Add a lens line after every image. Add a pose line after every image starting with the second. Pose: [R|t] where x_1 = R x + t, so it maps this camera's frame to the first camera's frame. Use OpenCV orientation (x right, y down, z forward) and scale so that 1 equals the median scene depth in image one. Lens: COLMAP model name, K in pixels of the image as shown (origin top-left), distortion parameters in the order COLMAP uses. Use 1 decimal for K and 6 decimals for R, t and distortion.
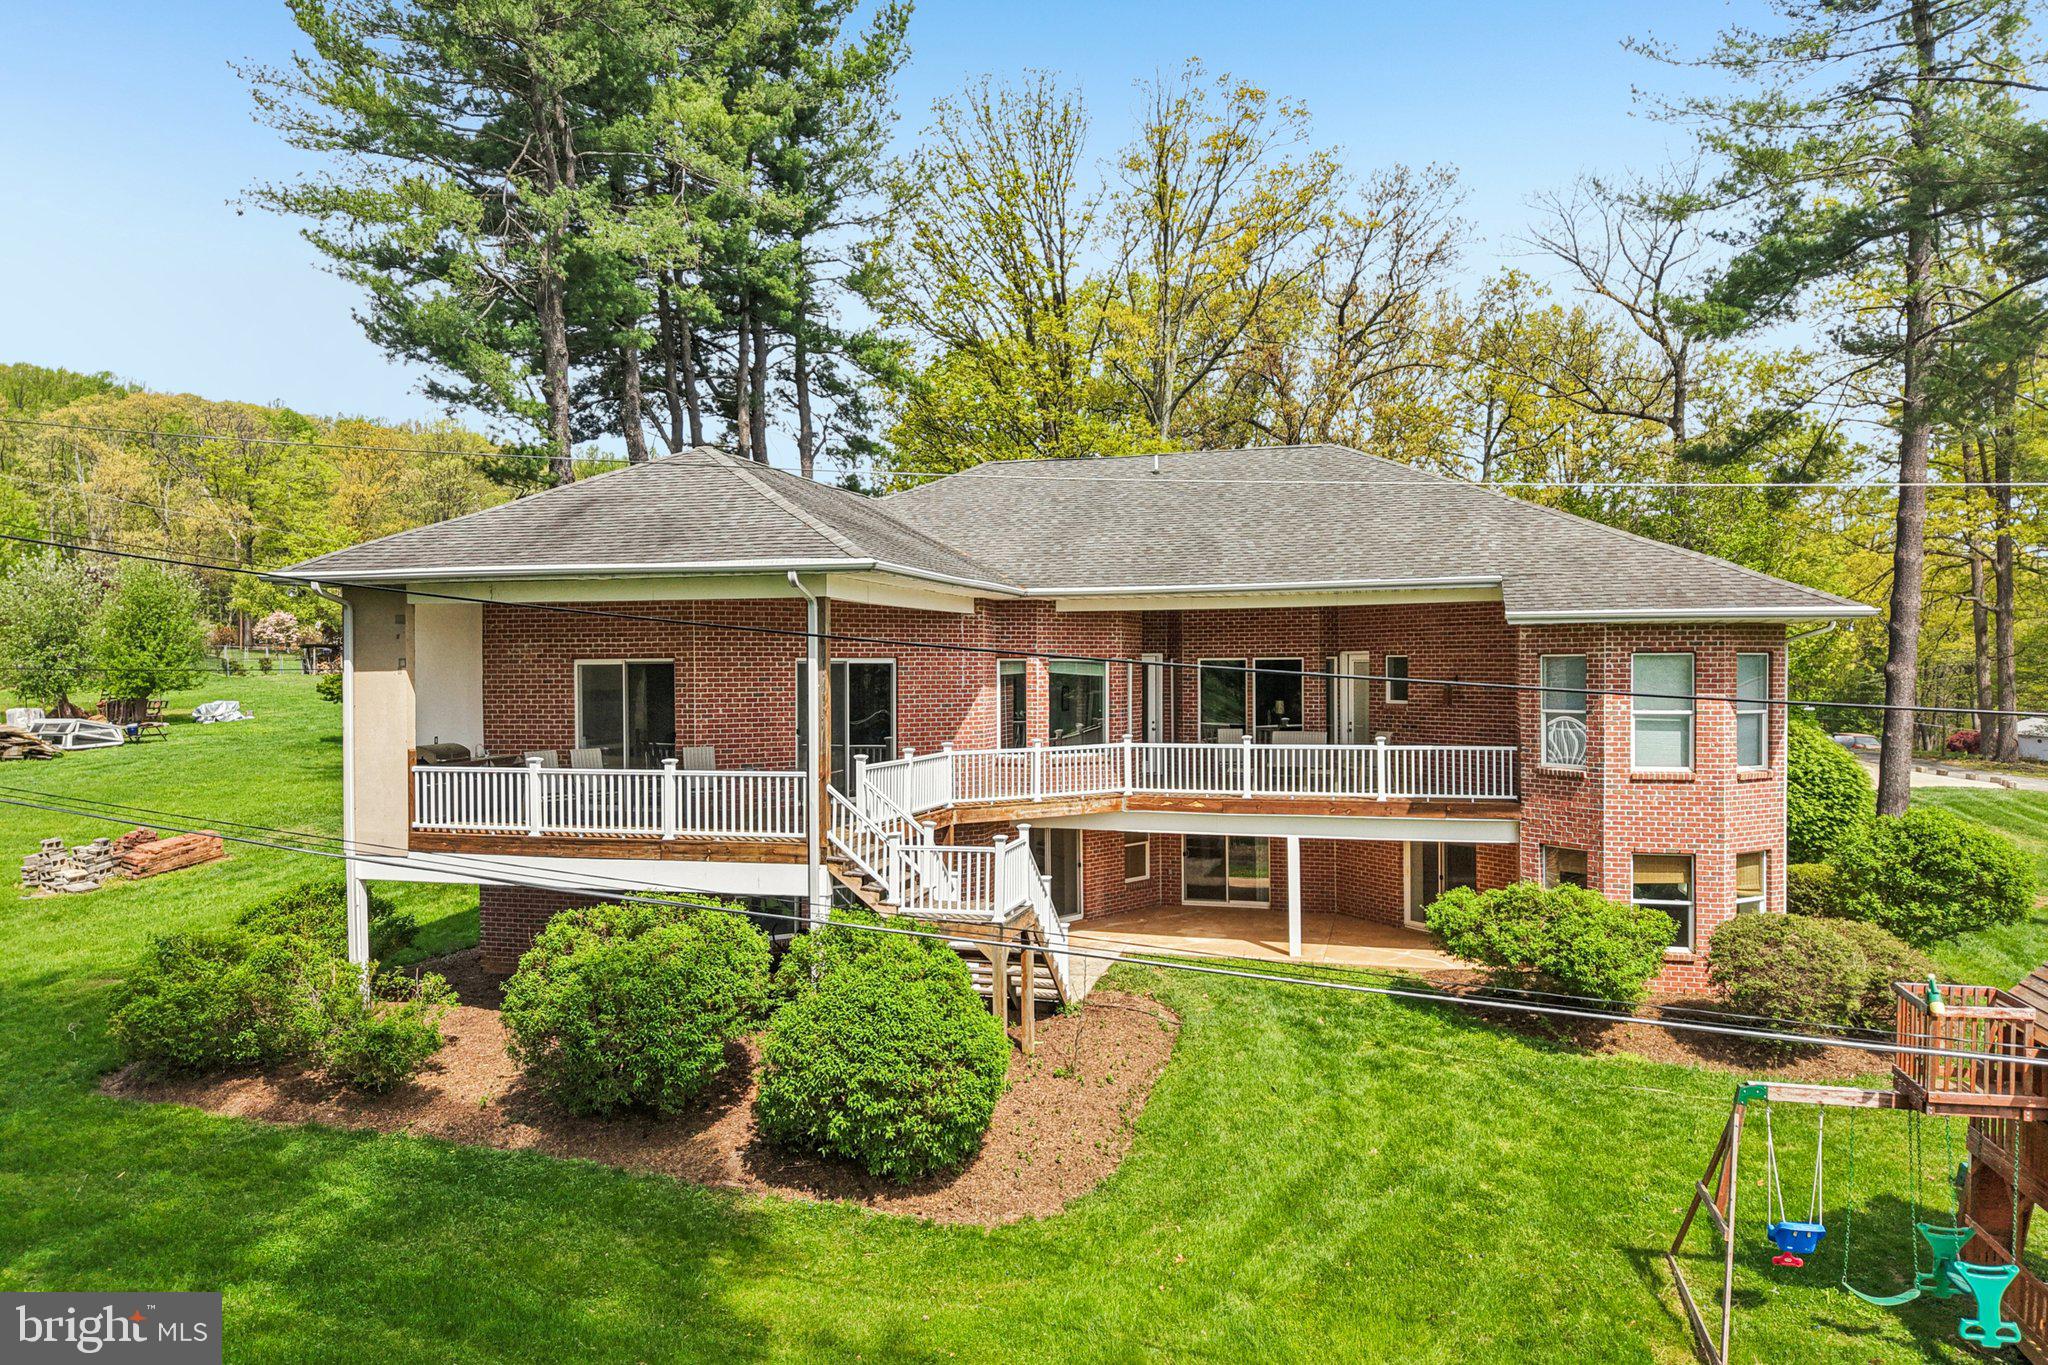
lens RADIAL K [[1372.8, 0, 1012.3], [0, 1372.8, 690.4], [0, 0, 1]] dist [0.012027, -0.004403]
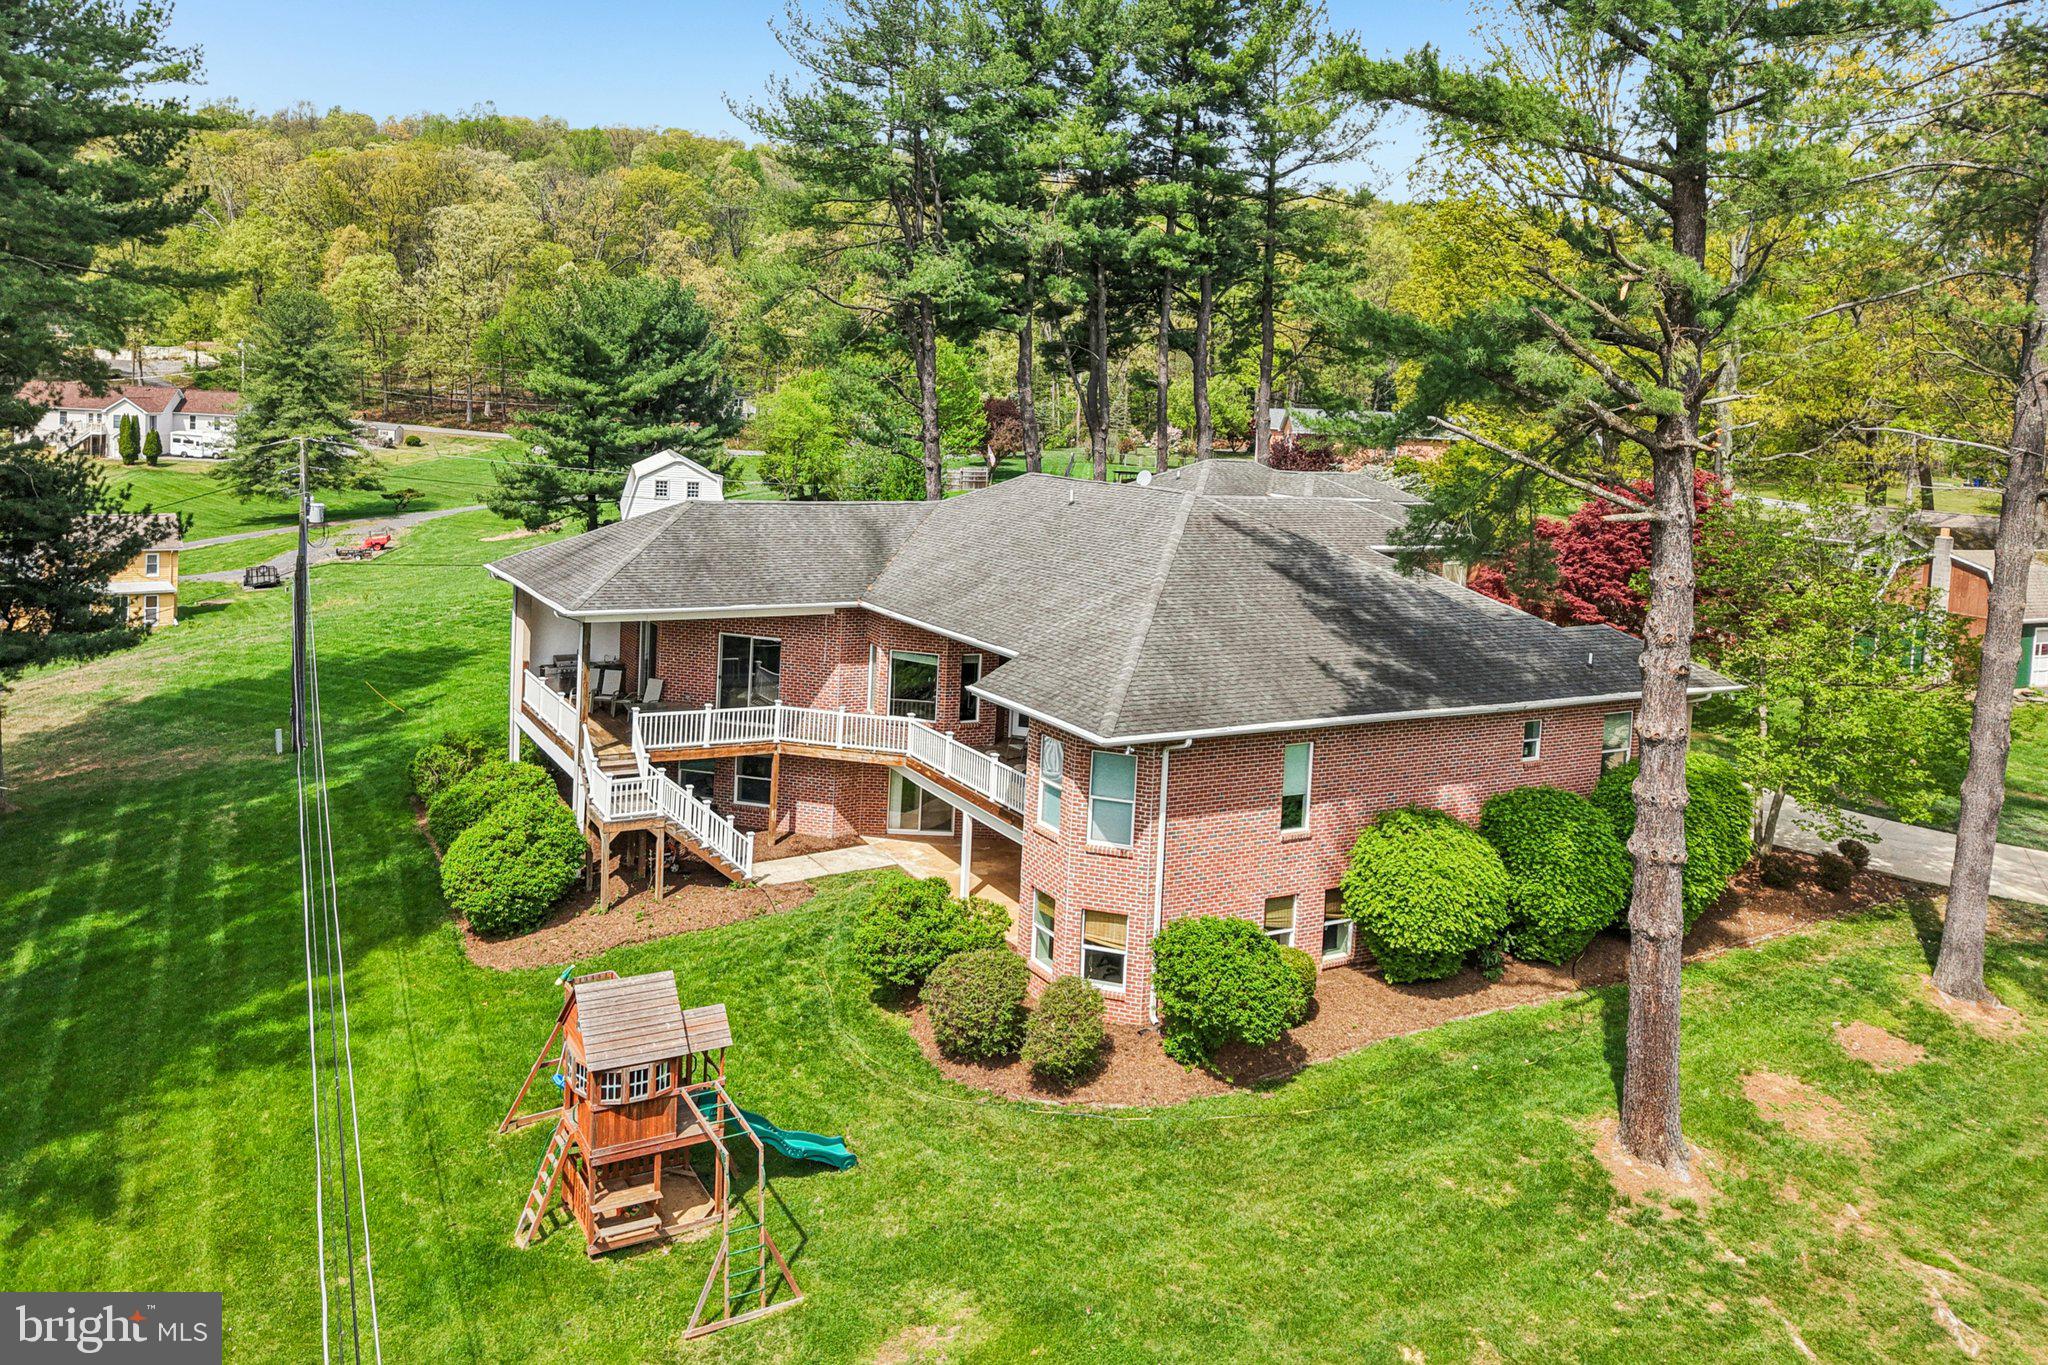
lens RADIAL K [[1448.1, 0, 987.5], [0, 1448.1, 505.6], [0, 0, 1]] dist [0.014257, -0.006805]
pose [[0.707548, 0.087613, -0.701213, 1.258396], [-0.061125, 0.996153, 0.062787, -0.300668], [0.704016, -0.001563, 0.710182, 0.002810]]
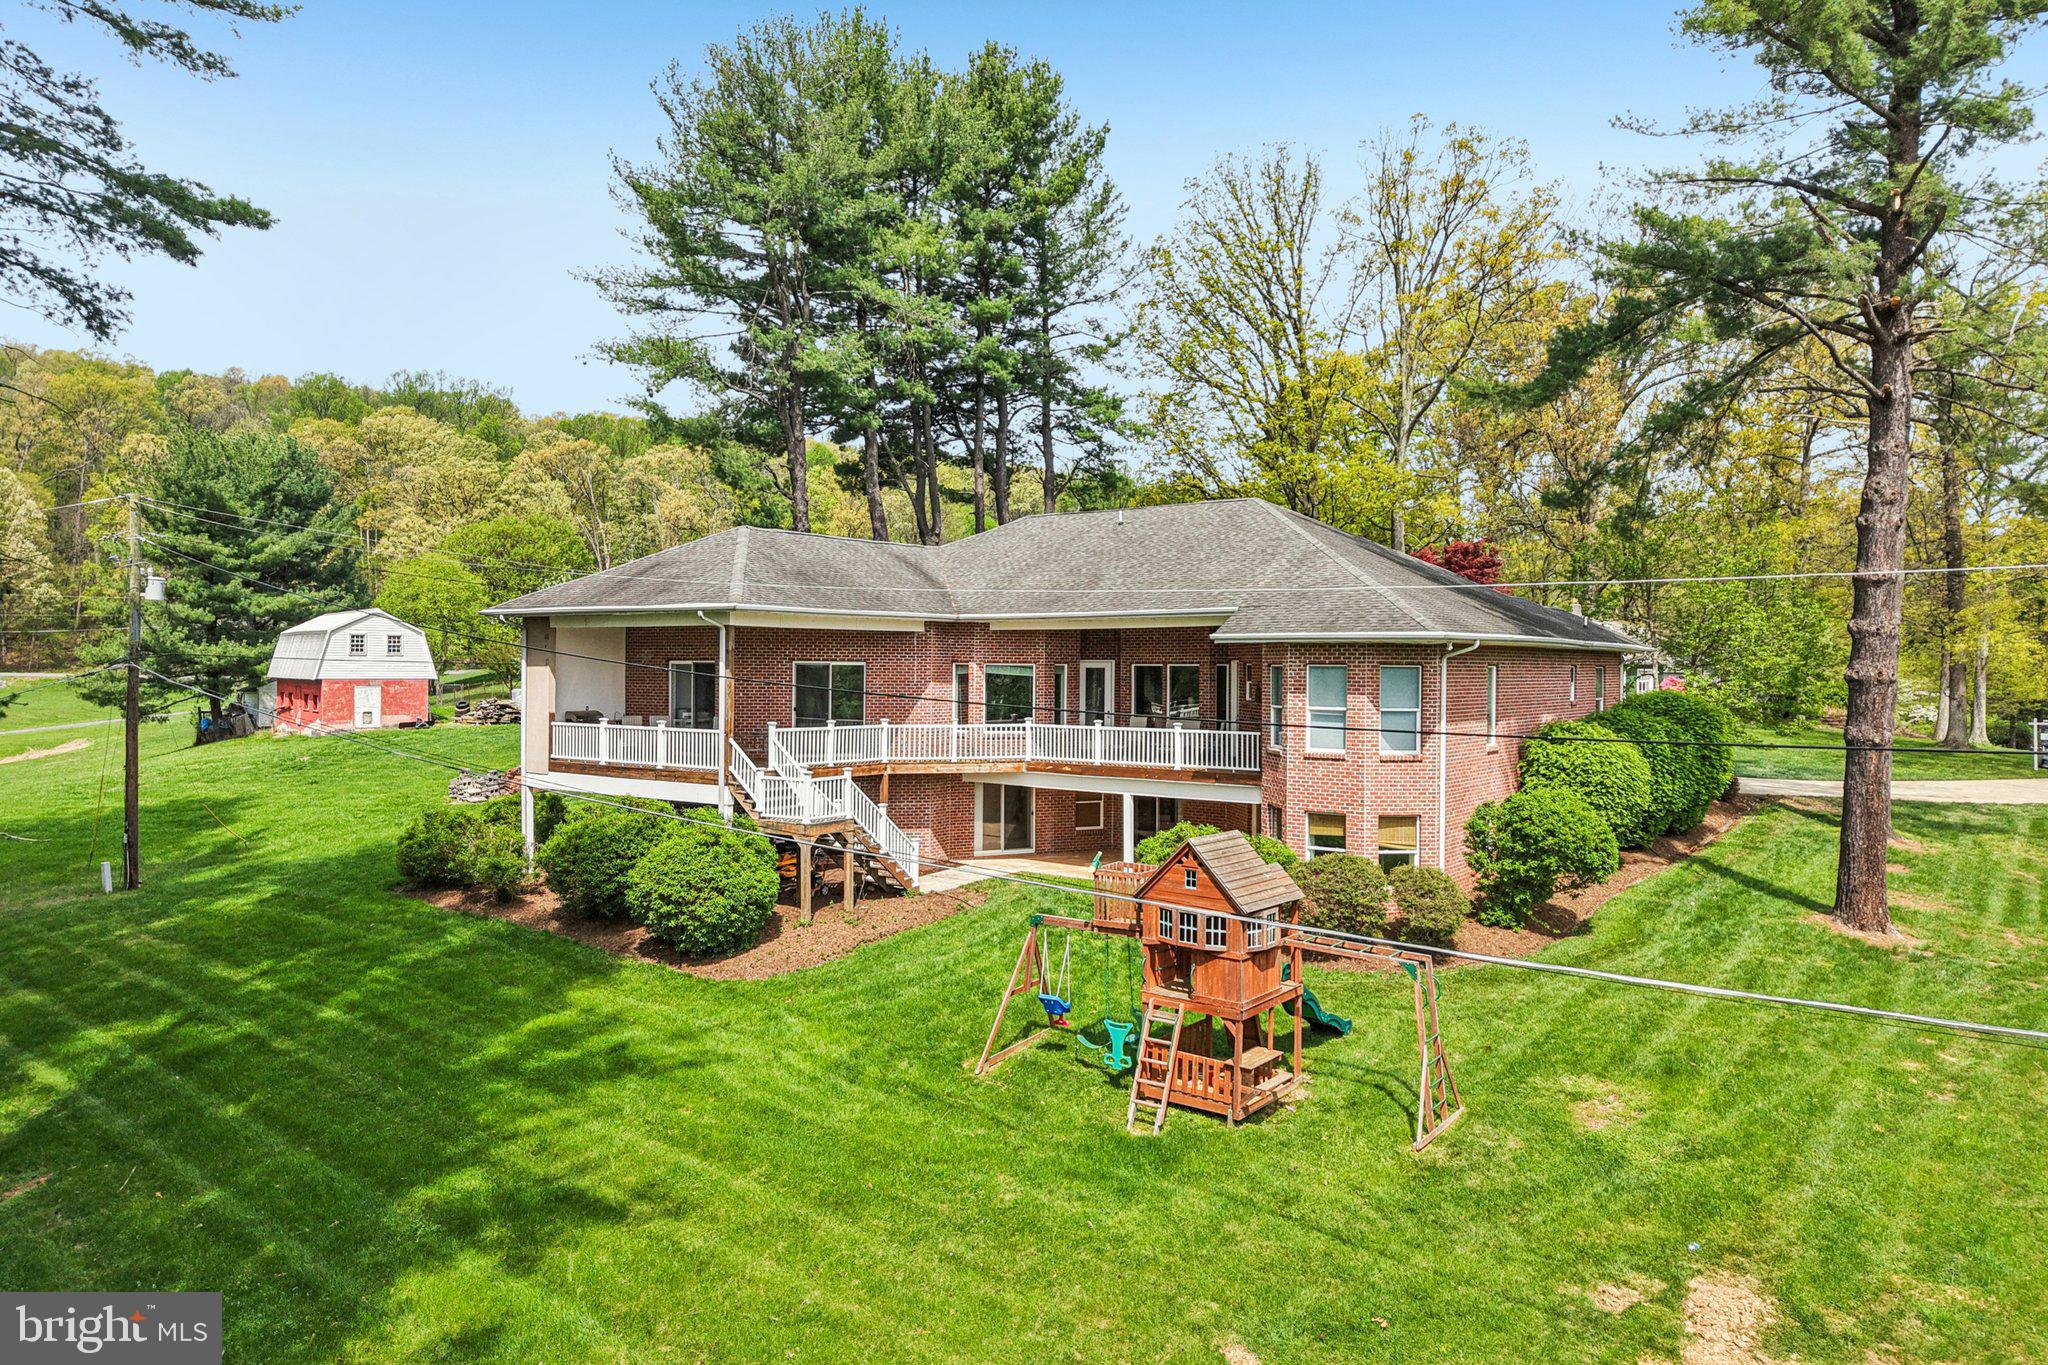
lens RADIAL K [[1360.7, 0, 1024.0], [0, 1360.7, 682.5], [0, 0, 1]] dist [0.008983, -0.003796]
pose [[0.935447, 0.016264, -0.353093, 0.620236], [-0.017841, 0.999840, -0.001212, -0.002361], [0.353017, 0.007434, 0.935587, -0.332251]]
